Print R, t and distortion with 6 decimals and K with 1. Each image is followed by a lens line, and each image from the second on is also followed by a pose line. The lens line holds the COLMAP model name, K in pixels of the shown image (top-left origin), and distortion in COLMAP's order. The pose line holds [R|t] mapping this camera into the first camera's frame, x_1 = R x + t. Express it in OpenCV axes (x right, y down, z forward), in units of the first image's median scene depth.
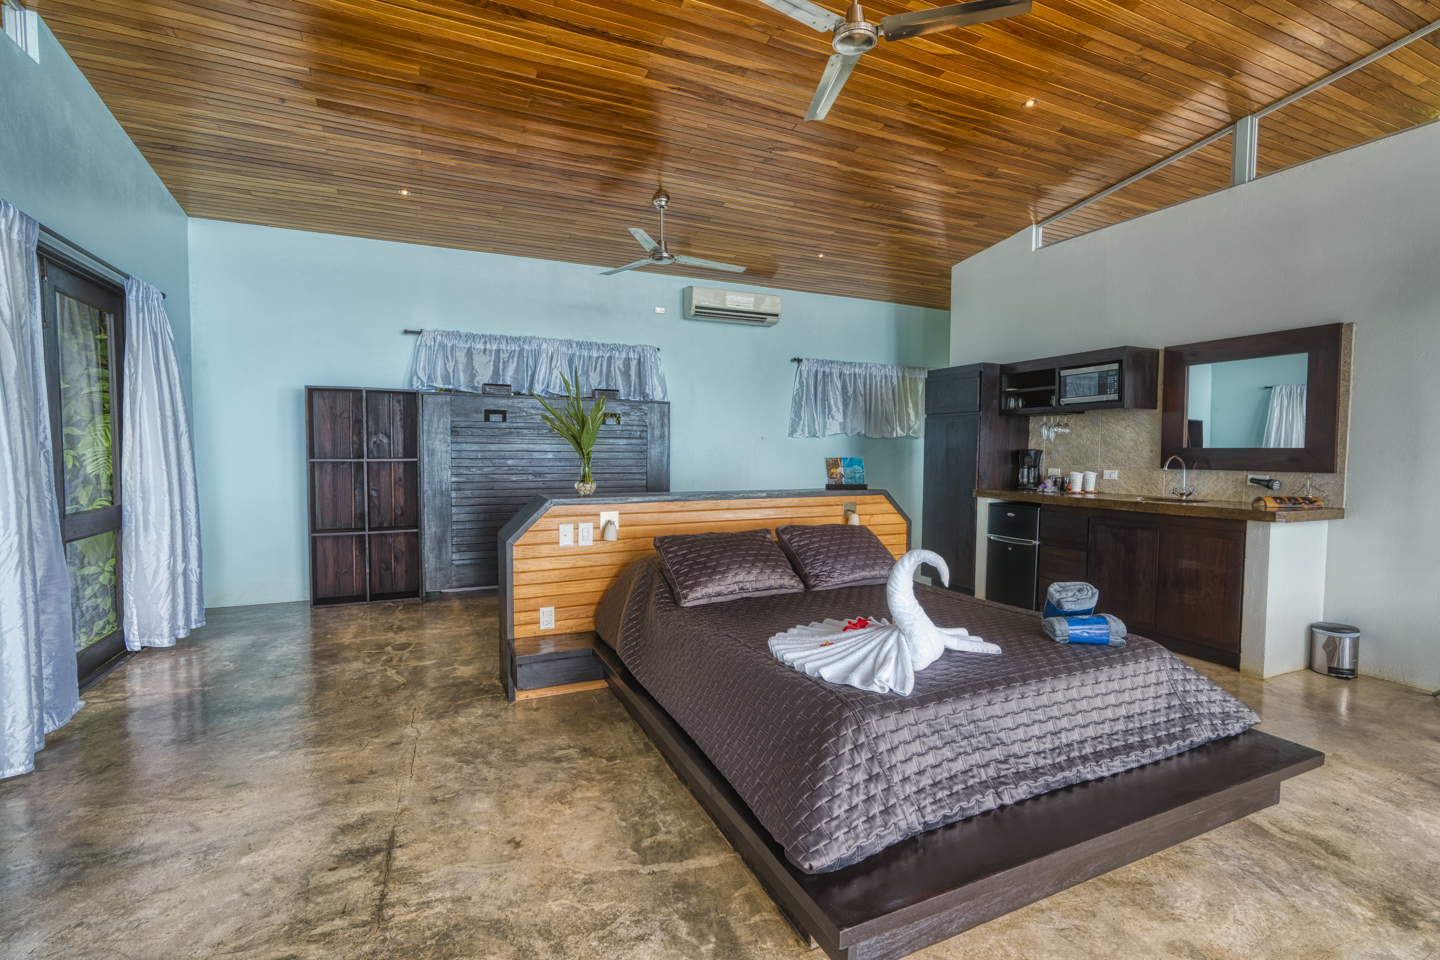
lens RADIAL K [[666.0, 0, 722.7], [0, 666.0, 483.5], [0, 0, 1]] dist [-0.004302, 0.000969]
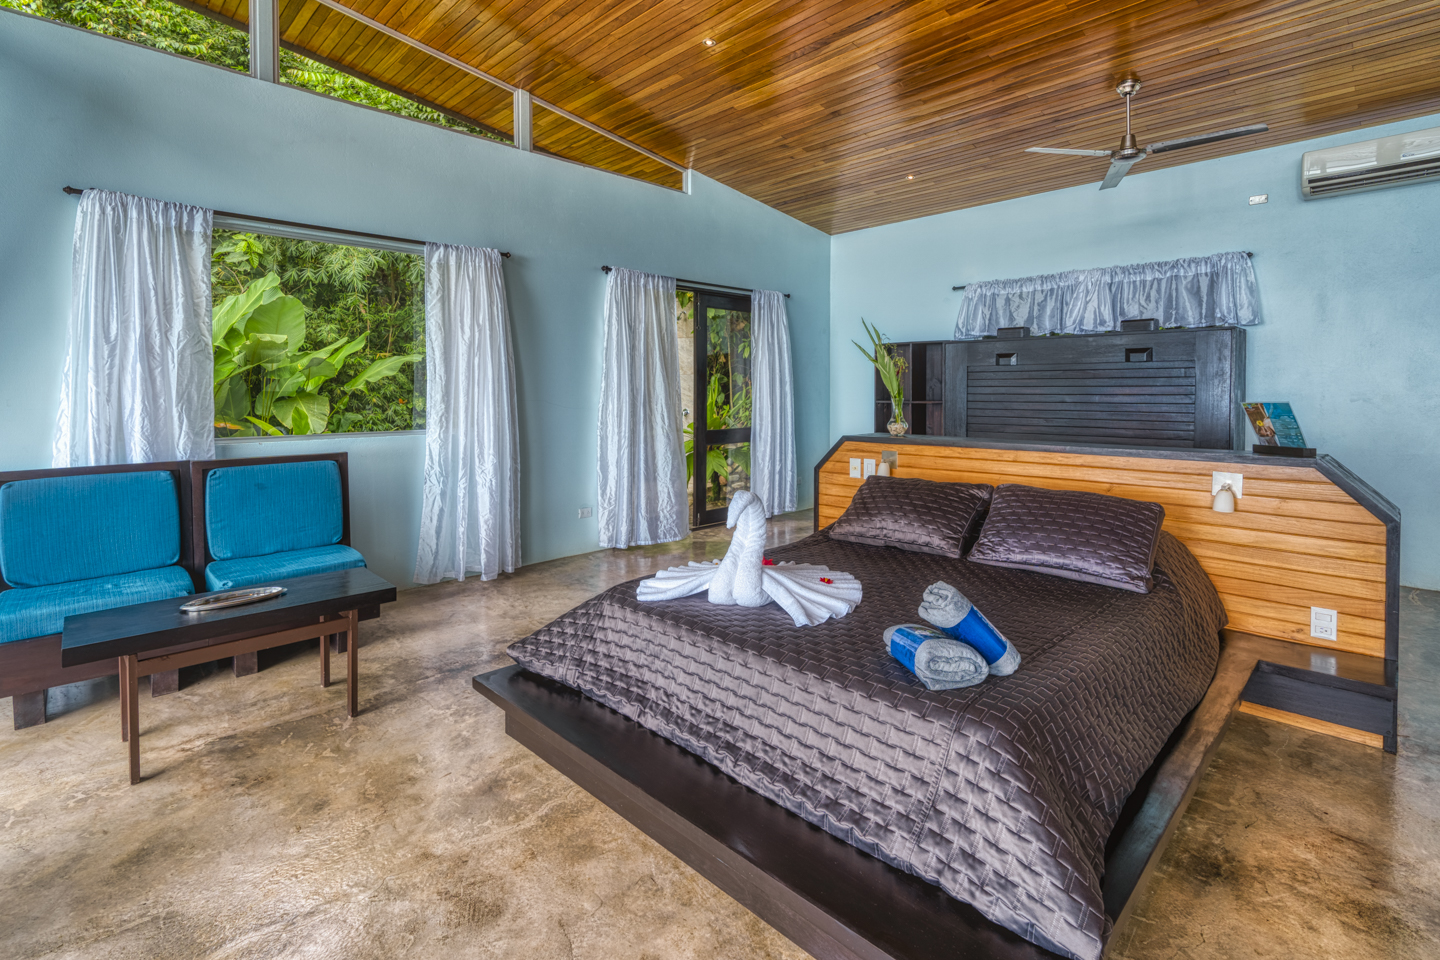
lens RADIAL K [[666.0, 0, 689.7], [0, 666.0, 405.5], [0, 0, 1]] dist [-0.004302, 0.000969]
pose [[0.325109, 0.013107, -0.945586, 0.774929], [-0.044350, 0.999015, -0.001401, -0.015378], [0.944636, 0.042392, 0.325371, 0.376426]]
